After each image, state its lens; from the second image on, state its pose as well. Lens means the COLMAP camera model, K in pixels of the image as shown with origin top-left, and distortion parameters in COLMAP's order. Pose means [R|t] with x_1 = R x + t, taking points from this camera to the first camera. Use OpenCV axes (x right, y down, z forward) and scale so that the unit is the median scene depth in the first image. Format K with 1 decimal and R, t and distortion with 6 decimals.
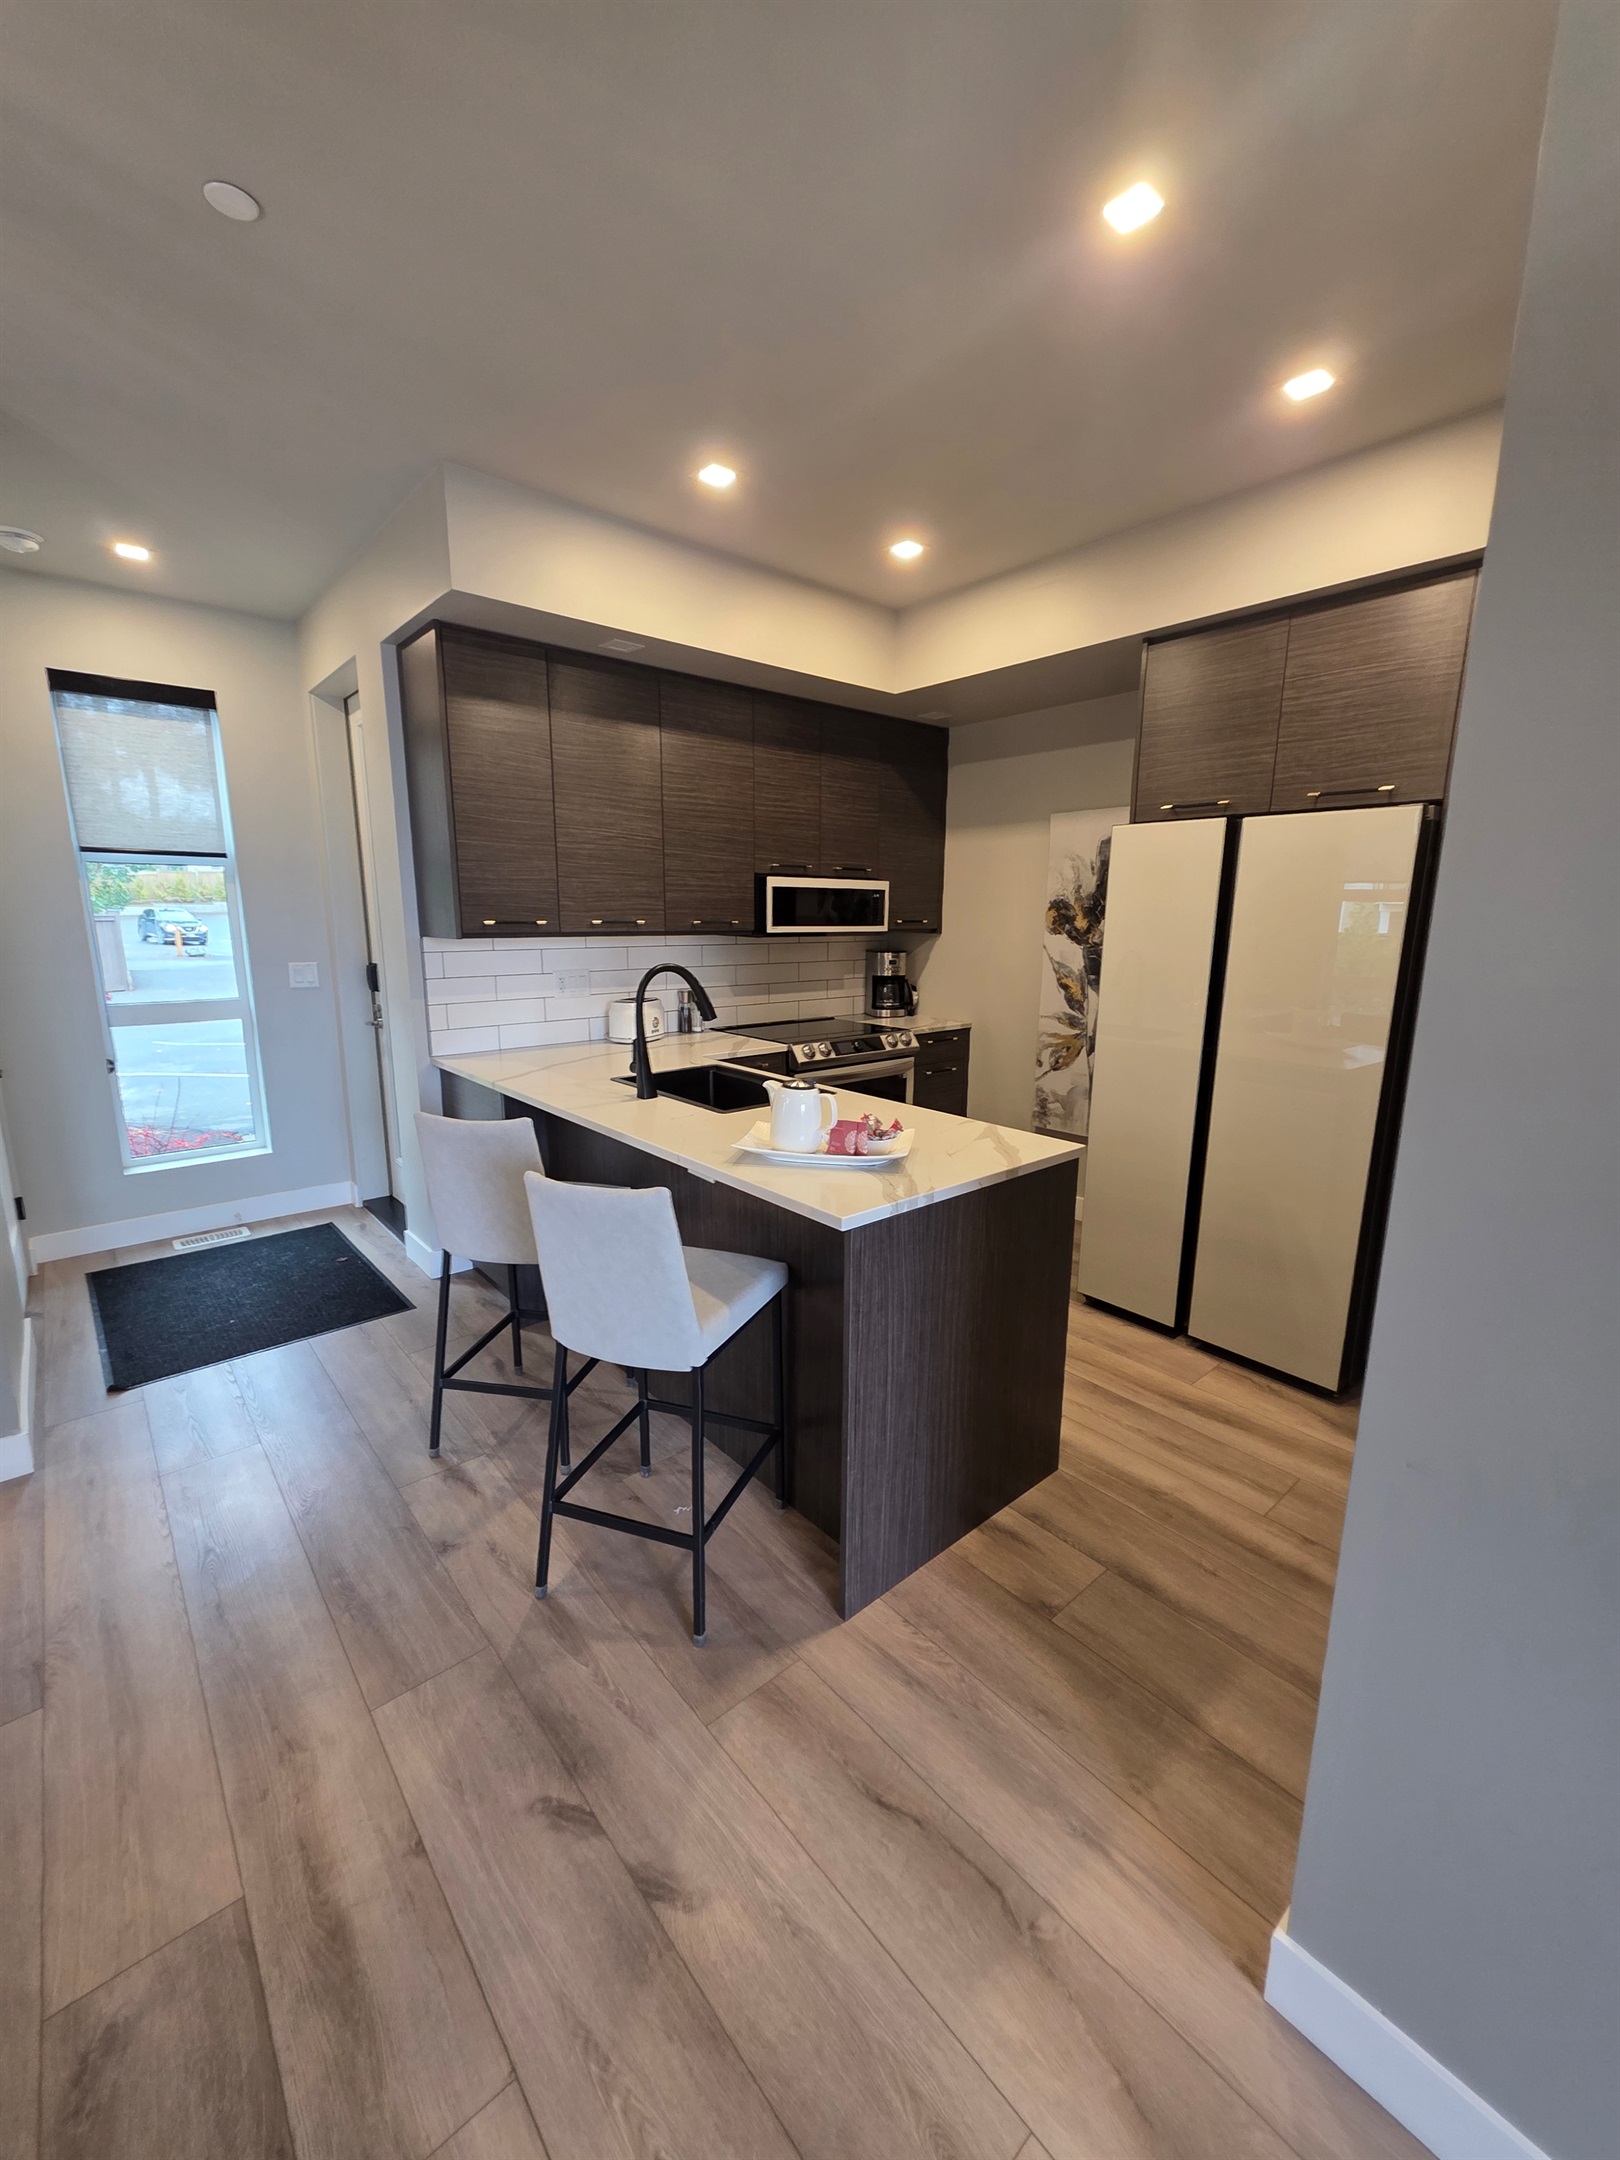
lens RADIAL K [[868.6, 0, 824.3], [0, 868.6, 1082.4], [0, 0, 1]] dist [0.001423, 0.000074]
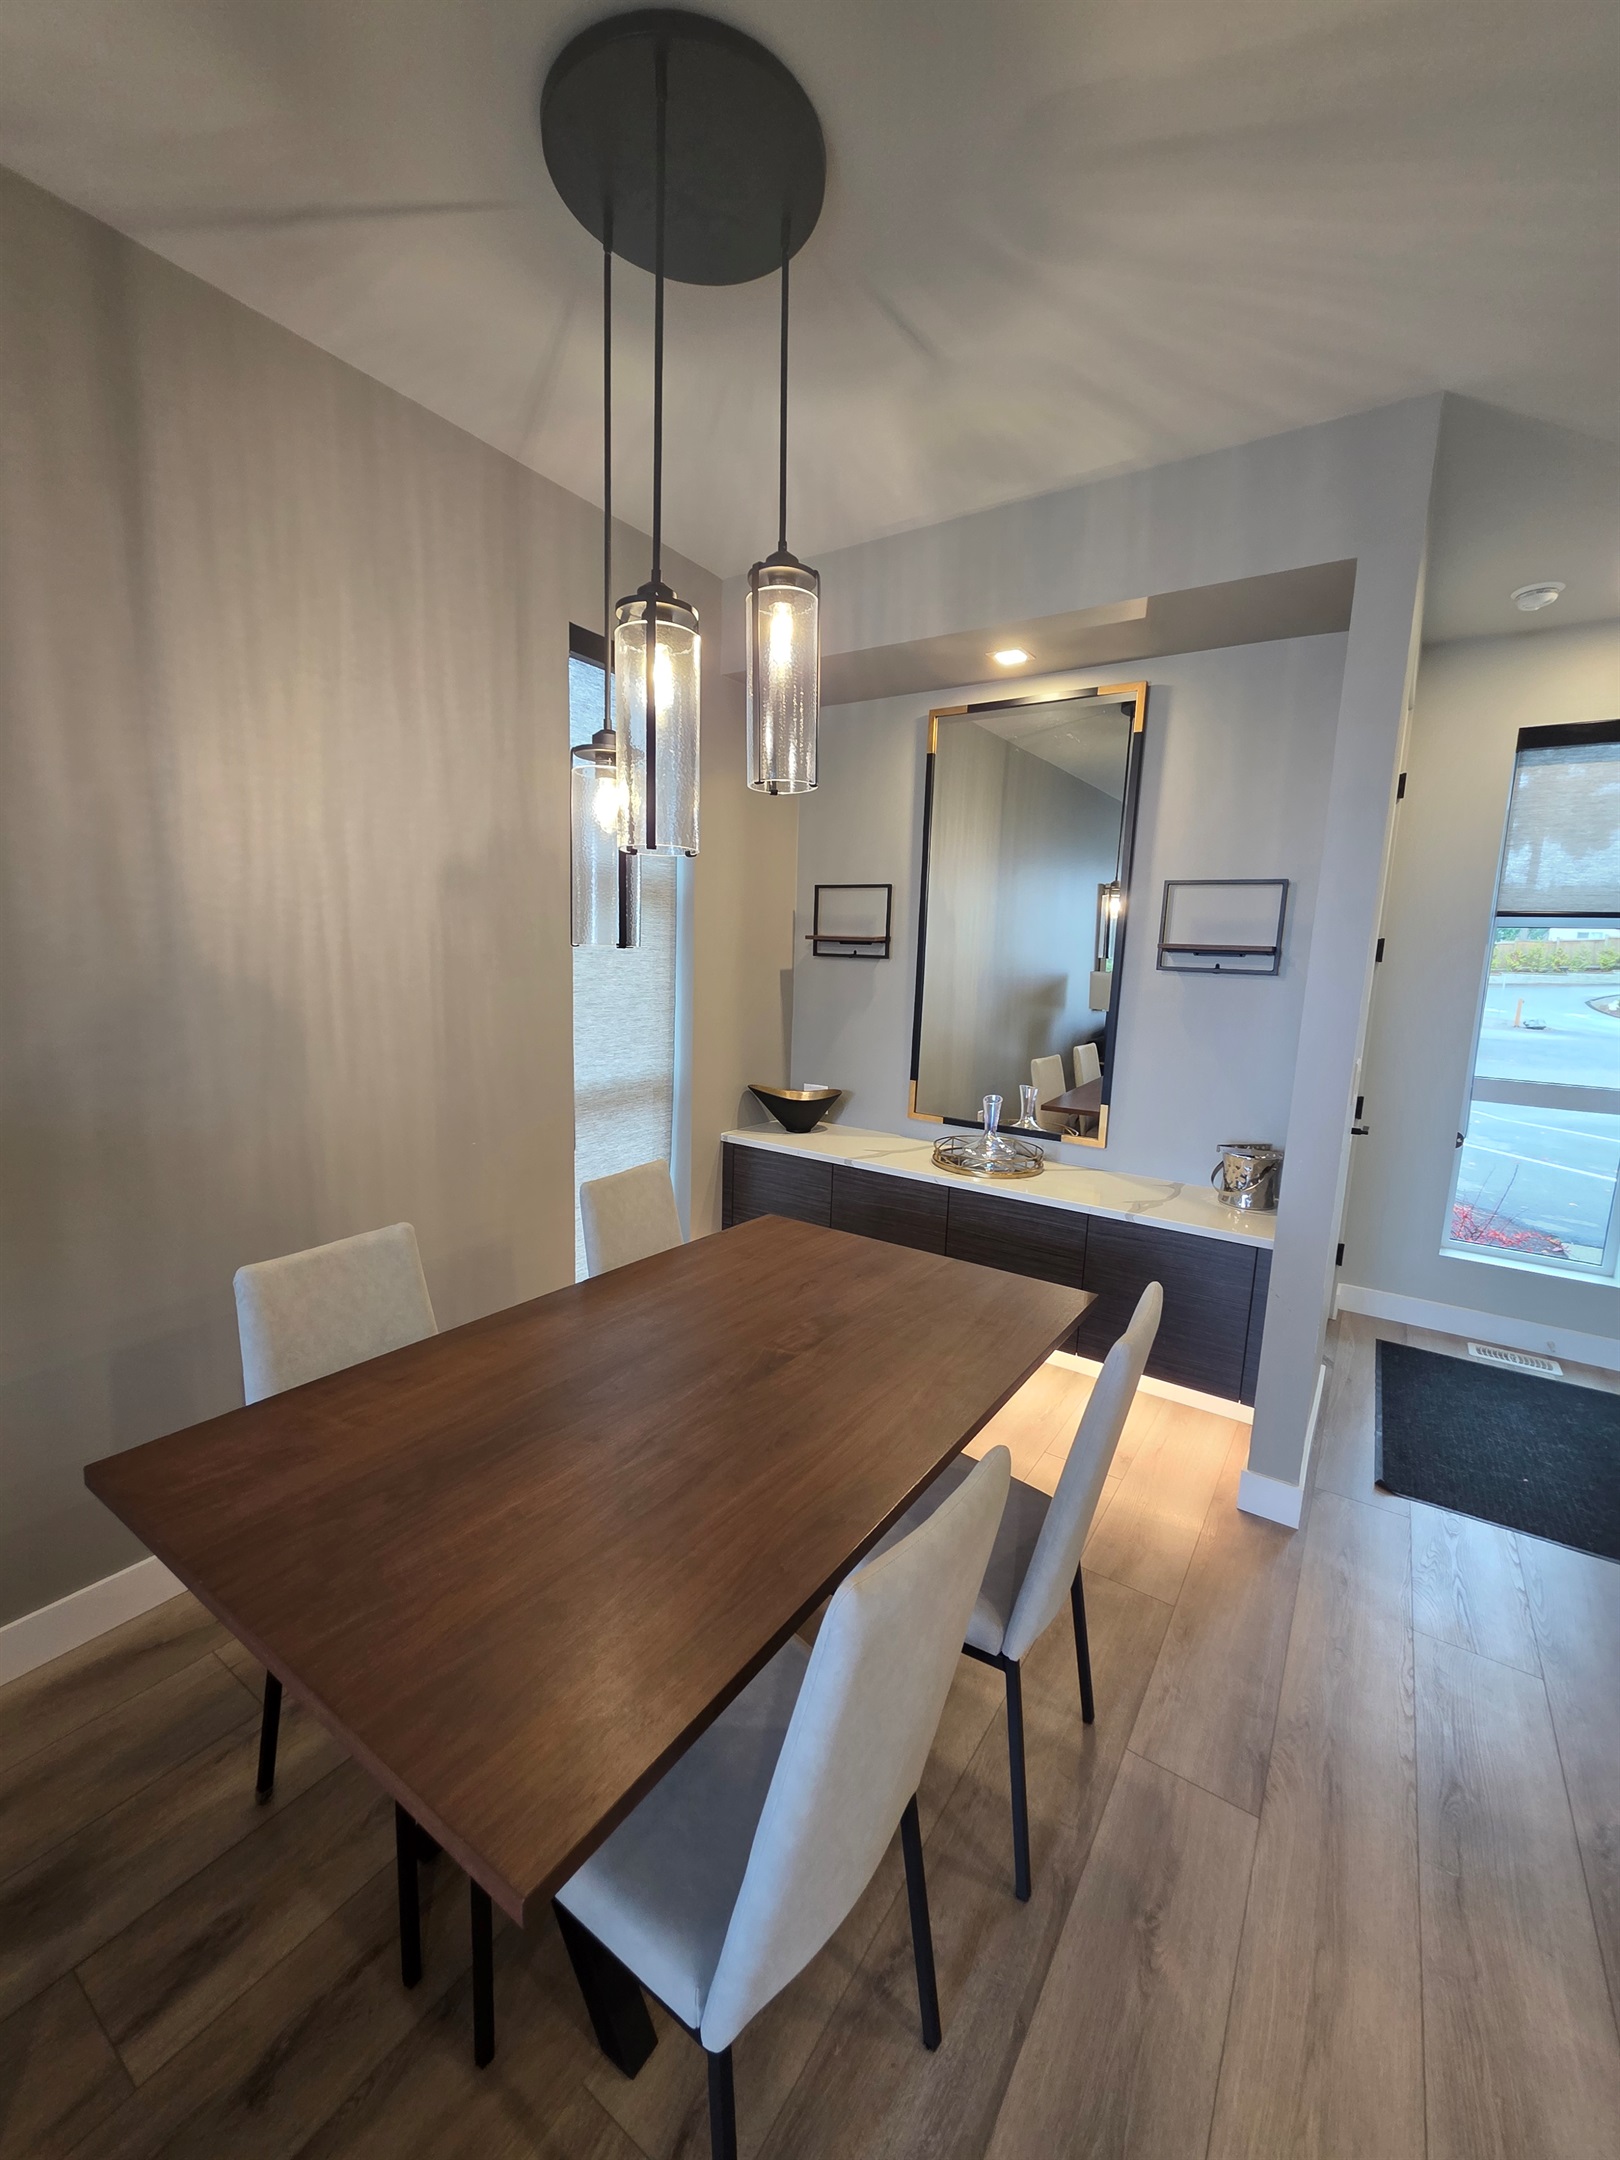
lens RADIAL K [[864.6, 0, 810.0], [0, 864.6, 1080.0], [0, 0, 1]] dist [0.002509, 0.000198]
pose [[0.253609, 0.146479, -0.956152, -0.119157], [-0.221165, 0.971065, 0.090102, -0.012055], [0.941684, 0.188616, 0.278667, 0.067517]]
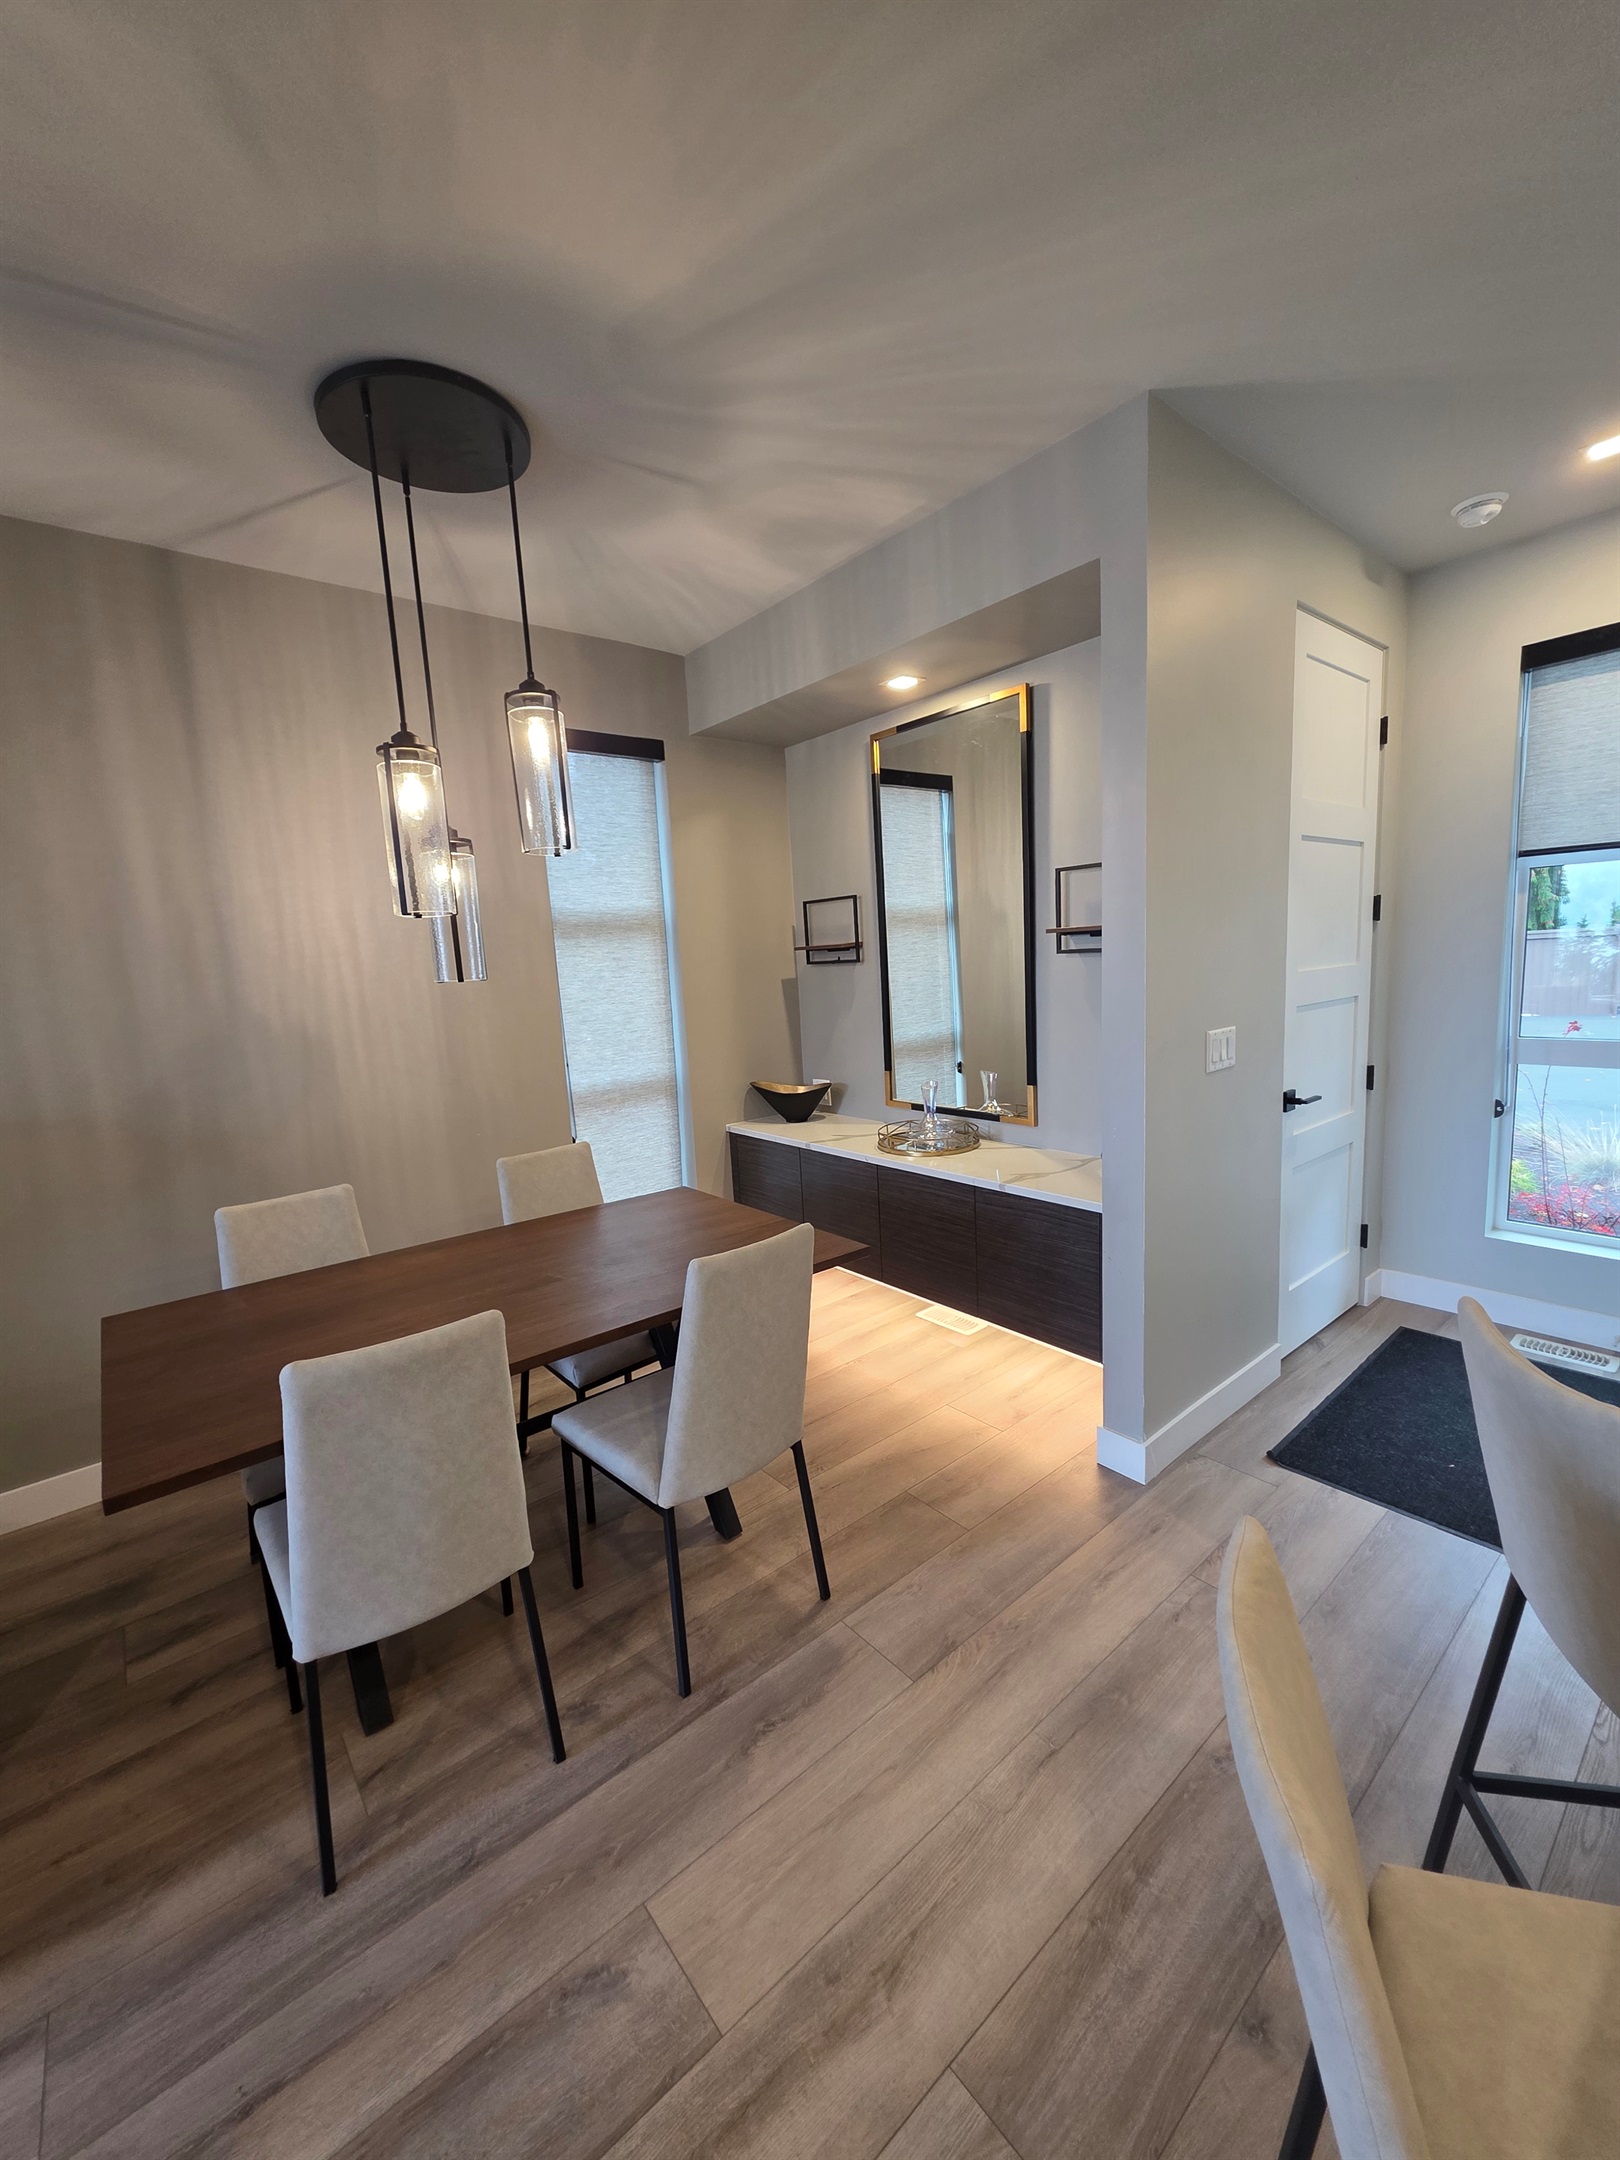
lens RADIAL K [[864.6, 0, 810.0], [0, 864.6, 1080.0], [0, 0, 1]] dist [0.002509, 0.000198]
pose [[-0.032939, 0.135209, -0.990269, 0.036850], [-0.142953, 0.979983, 0.138559, -0.072541], [0.989181, 0.146126, -0.012951, 0.369204]]
